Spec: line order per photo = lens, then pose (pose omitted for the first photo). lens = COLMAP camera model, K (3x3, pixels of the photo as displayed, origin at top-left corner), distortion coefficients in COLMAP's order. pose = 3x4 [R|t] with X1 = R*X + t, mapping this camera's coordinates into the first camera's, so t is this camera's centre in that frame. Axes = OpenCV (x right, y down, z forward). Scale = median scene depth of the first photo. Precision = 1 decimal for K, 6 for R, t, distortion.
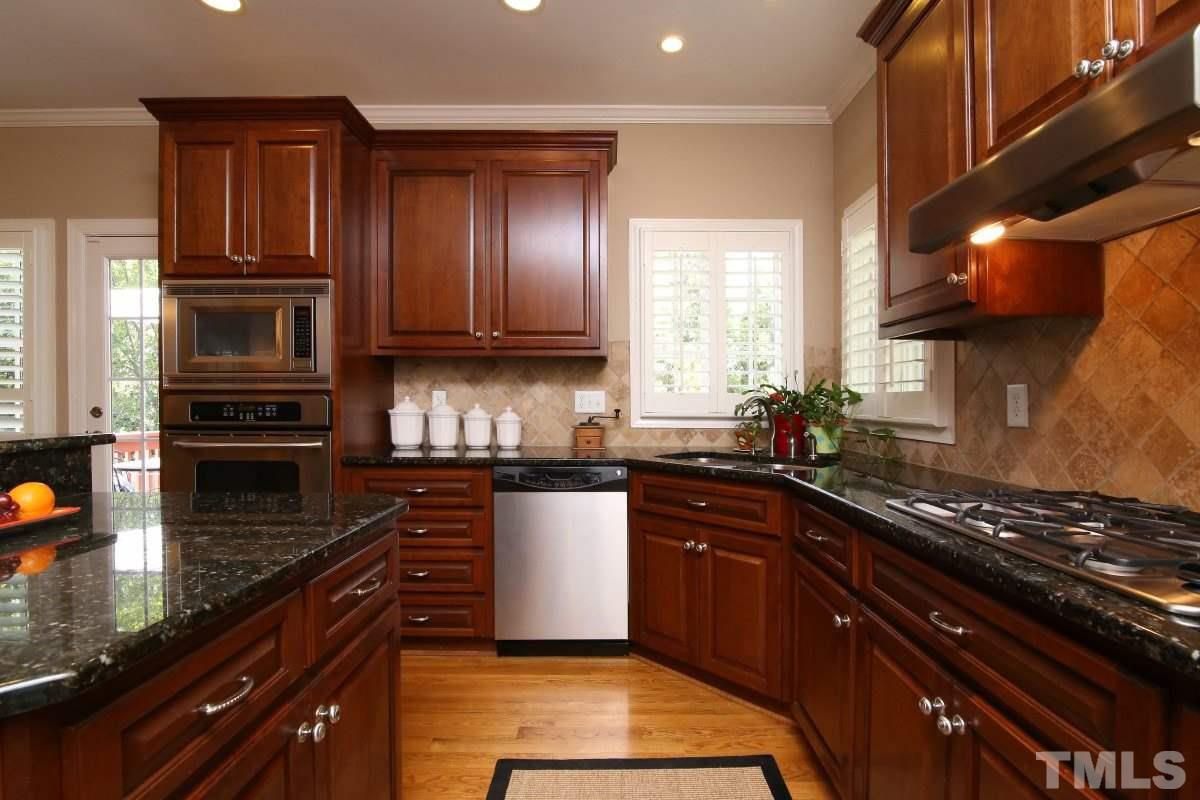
lens RADIAL K [[556.9, 0, 623.2], [0, 556.9, 403.1], [0, 0, 1]] dist [-0.015704, -0.000195]
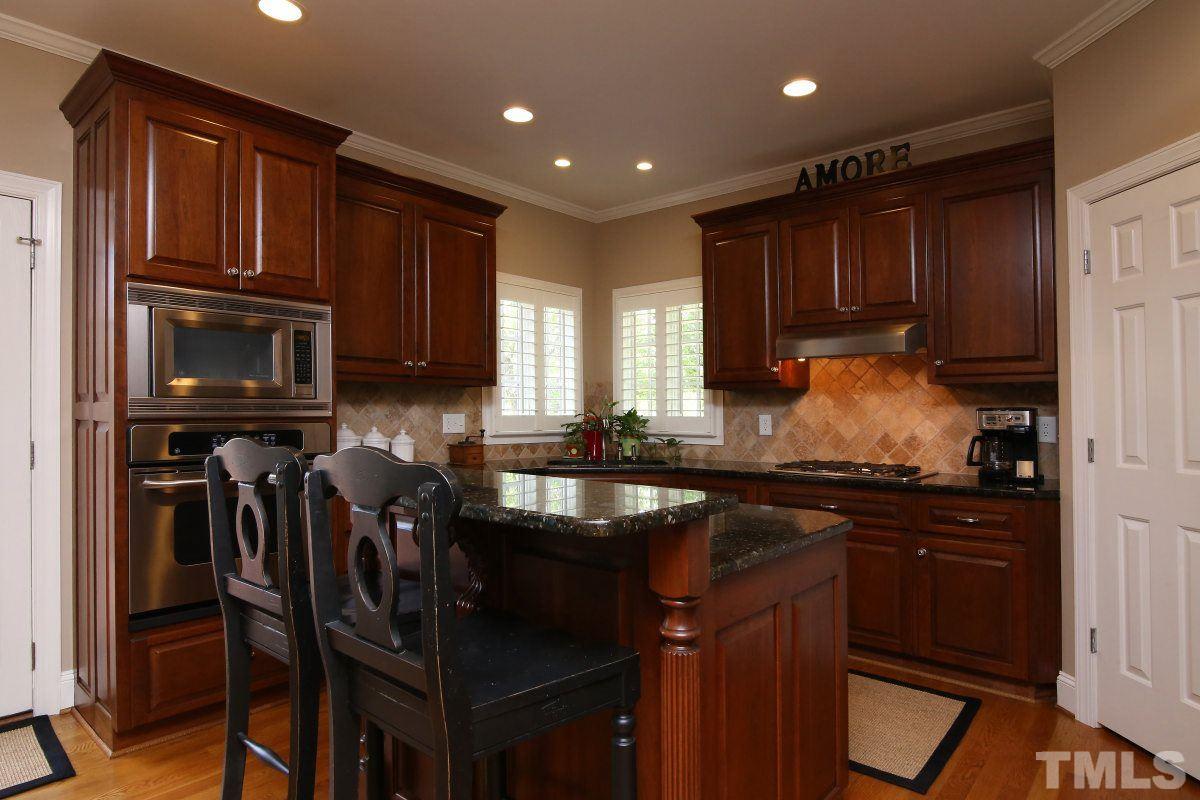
lens RADIAL K [[685.9, 0, 588.0], [0, 685.9, 396.1], [0, 0, 1]] dist [-0.000993, 0.000566]
pose [[0.668405, 0.014551, 0.743655, -1.133104], [0.001868, 0.999773, -0.021241, -0.034211], [-0.743795, 0.015587, 0.668226, -0.168457]]
